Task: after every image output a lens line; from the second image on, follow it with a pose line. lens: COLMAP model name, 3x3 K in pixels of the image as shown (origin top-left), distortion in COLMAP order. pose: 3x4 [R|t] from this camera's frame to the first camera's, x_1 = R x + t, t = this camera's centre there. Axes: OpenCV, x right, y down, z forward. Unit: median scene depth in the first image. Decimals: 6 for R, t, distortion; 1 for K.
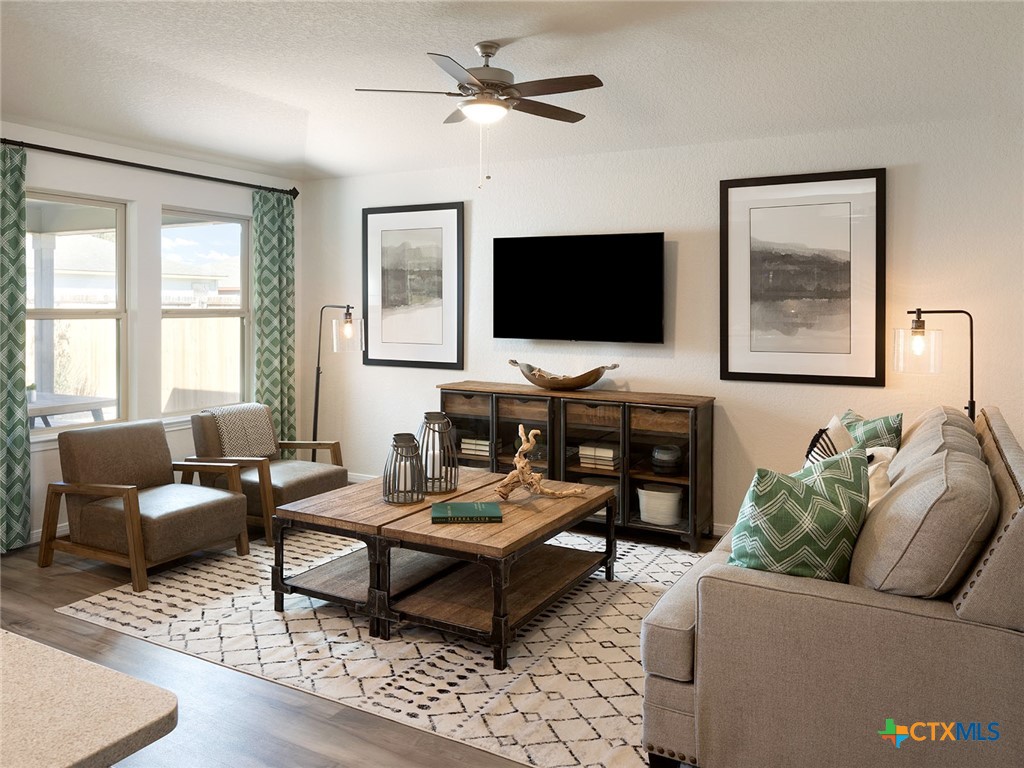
lens RADIAL K [[794.2, 0, 505.6], [0, 794.2, 337.1], [0, 0, 1]] dist [-0.020917, 0.027194]
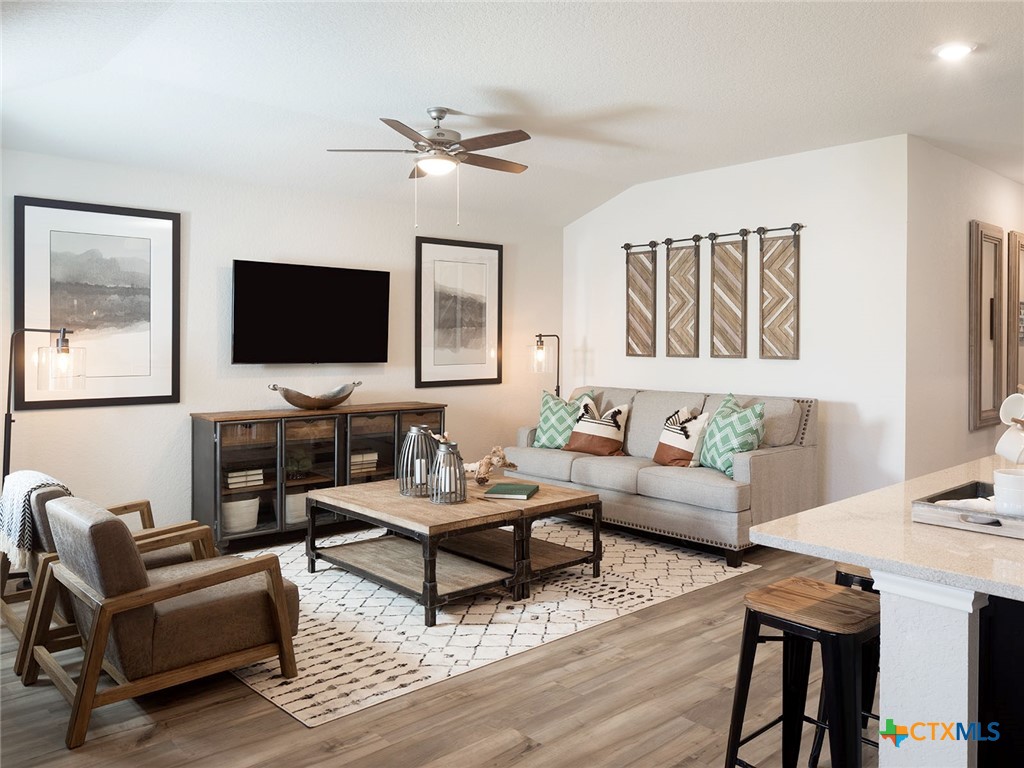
lens RADIAL K [[794.2, 0, 505.1], [0, 794.2, 382.8], [0, 0, 1]] dist [-0.020917, 0.027194]
pose [[0.319684, -0.053528, 0.946011, -0.947971], [0.038541, 0.998311, 0.043464, -0.006854], [-0.946740, 0.022566, 0.321207, 0.450311]]
